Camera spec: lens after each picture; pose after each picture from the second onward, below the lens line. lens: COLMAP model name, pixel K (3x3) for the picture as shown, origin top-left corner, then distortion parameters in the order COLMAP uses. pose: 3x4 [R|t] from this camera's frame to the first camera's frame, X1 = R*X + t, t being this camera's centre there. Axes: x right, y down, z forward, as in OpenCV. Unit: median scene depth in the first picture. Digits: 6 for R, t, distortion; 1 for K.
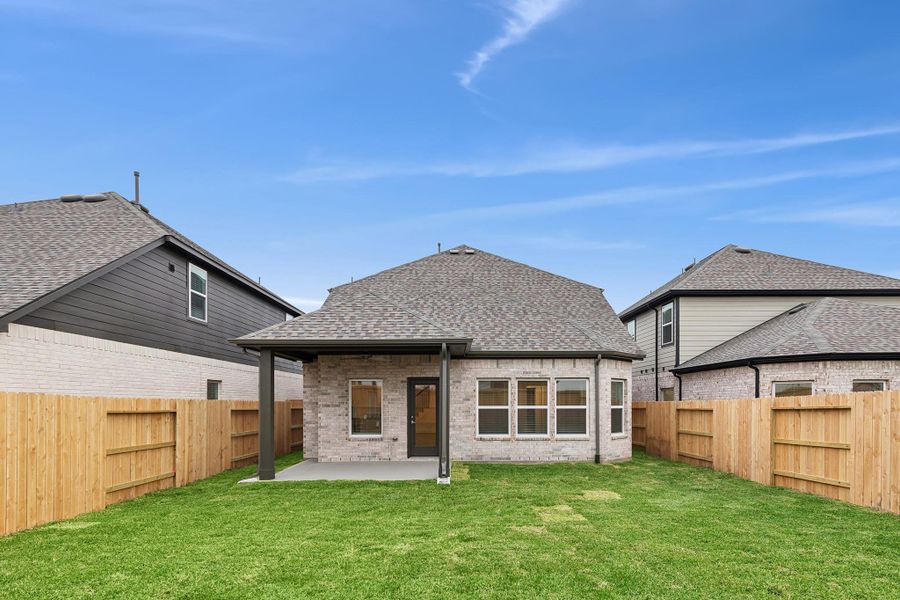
lens RADIAL K [[465.9, 0, 455.2], [0, 465.9, 401.8], [0, 0, 1]] dist [0.018721, -0.005916]
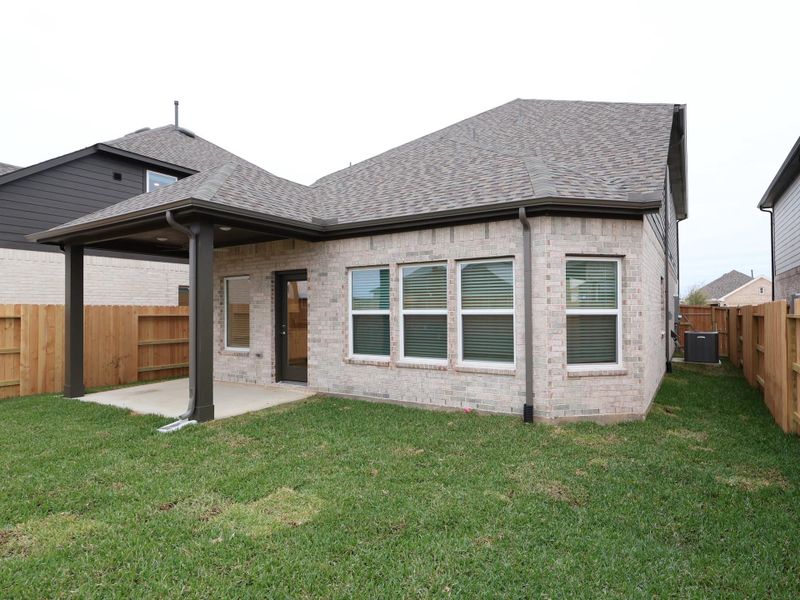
lens RADIAL K [[465.8, 0, 396.9], [0, 465.8, 298.4], [0, 0, 1]] dist [0.001346, 0.002470]
pose [[0.840277, -0.018578, -0.541838, 0.460049], [0.006545, 0.999688, -0.024125, 0.008408], [0.542117, 0.016725, 0.840137, 0.490955]]
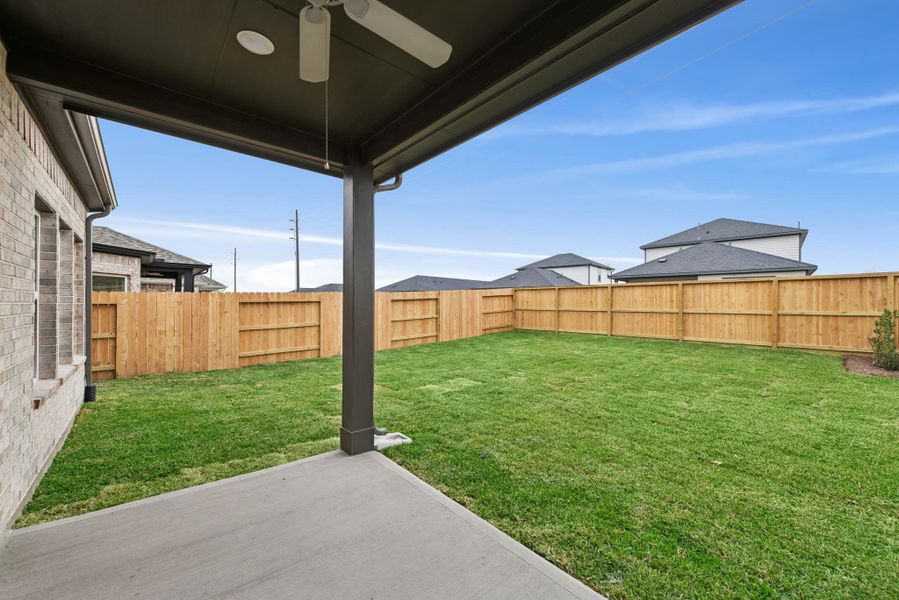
lens RADIAL K [[362.3, 0, 465.6], [0, 362.3, 303.5], [0, 0, 1]] dist [-0.015608, 0.000101]
pose [[-0.671122, 0.006114, 0.741322, -0.297293], [0.002467, 0.999979, -0.006015, 0.020702], [-0.741343, -0.002208, -0.671123, 0.950669]]
